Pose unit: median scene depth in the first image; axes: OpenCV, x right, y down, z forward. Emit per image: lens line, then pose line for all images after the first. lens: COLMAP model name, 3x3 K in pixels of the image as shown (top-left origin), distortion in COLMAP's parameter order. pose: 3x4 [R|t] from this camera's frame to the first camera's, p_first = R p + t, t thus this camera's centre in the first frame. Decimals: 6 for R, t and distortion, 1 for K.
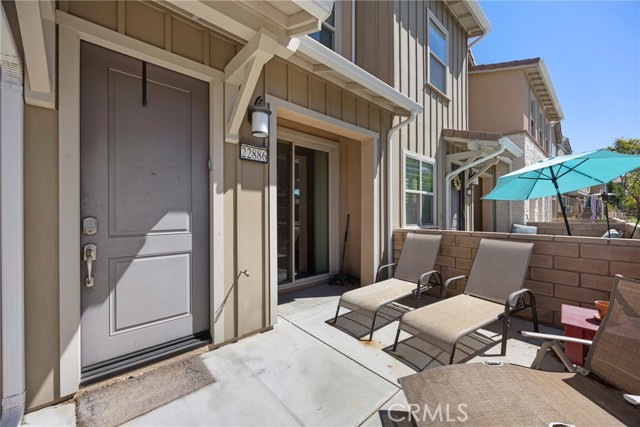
lens RADIAL K [[246.2, 0, 321.6], [0, 246.2, 211.9], [0, 0, 1]] dist [0.000582, -0.000277]
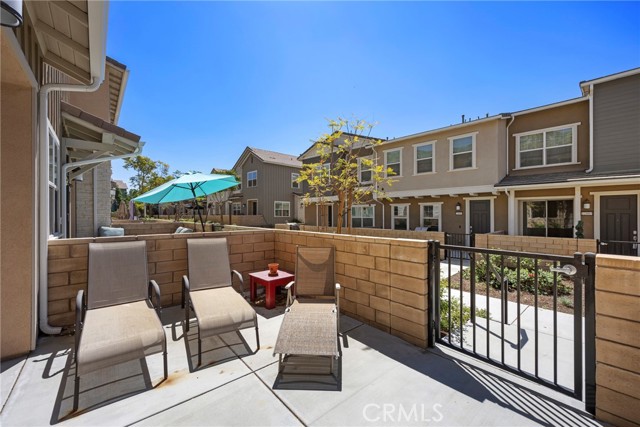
lens RADIAL K [[259.1, 0, 320.0], [0, 259.1, 213.5], [0, 0, 1]] dist [-0.000341, -0.000119]
pose [[0.021229, -0.000241, 0.999775, -0.617159], [-0.002358, 0.999997, 0.000291, -0.010357], [-0.999772, -0.002364, 0.021228, 0.476149]]
